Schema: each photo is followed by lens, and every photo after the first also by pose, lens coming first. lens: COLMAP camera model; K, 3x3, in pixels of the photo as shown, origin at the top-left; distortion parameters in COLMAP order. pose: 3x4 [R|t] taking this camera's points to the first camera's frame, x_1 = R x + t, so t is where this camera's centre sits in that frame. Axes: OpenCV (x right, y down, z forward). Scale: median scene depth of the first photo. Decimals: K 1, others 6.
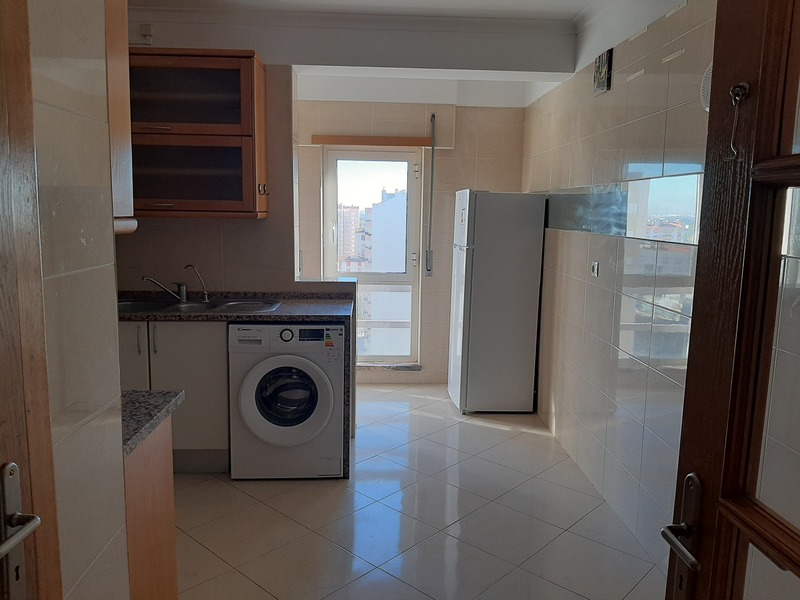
lens RADIAL K [[633.4, 0, 396.5], [0, 633.4, 304.8], [0, 0, 1]] dist [0.014759, -0.015183]
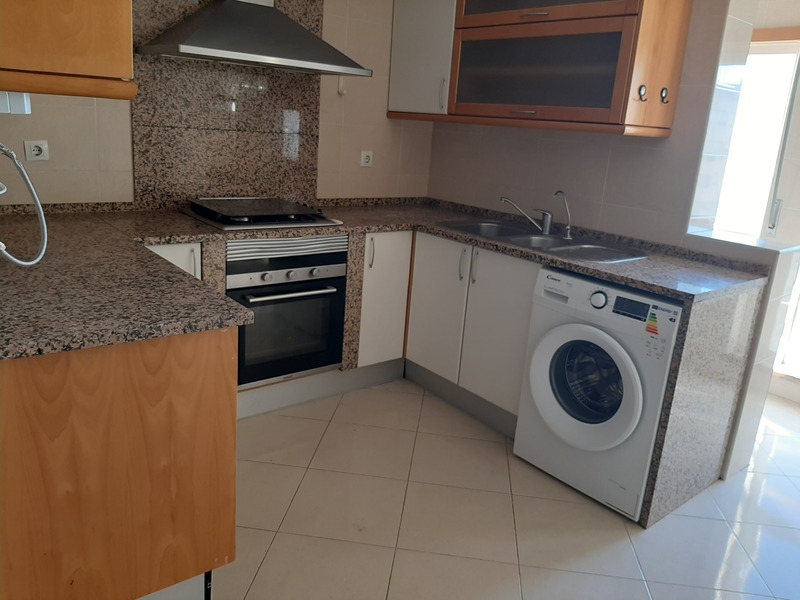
lens RADIAL K [[633.4, 0, 399.9], [0, 633.4, 297.0], [0, 0, 1]] dist [0.014759, -0.015183]
pose [[0.580042, 0.245478, -0.776718, 0.245561], [-0.180239, 0.968555, 0.171508, -0.036310], [0.794396, 0.040513, 0.606047, 0.383229]]
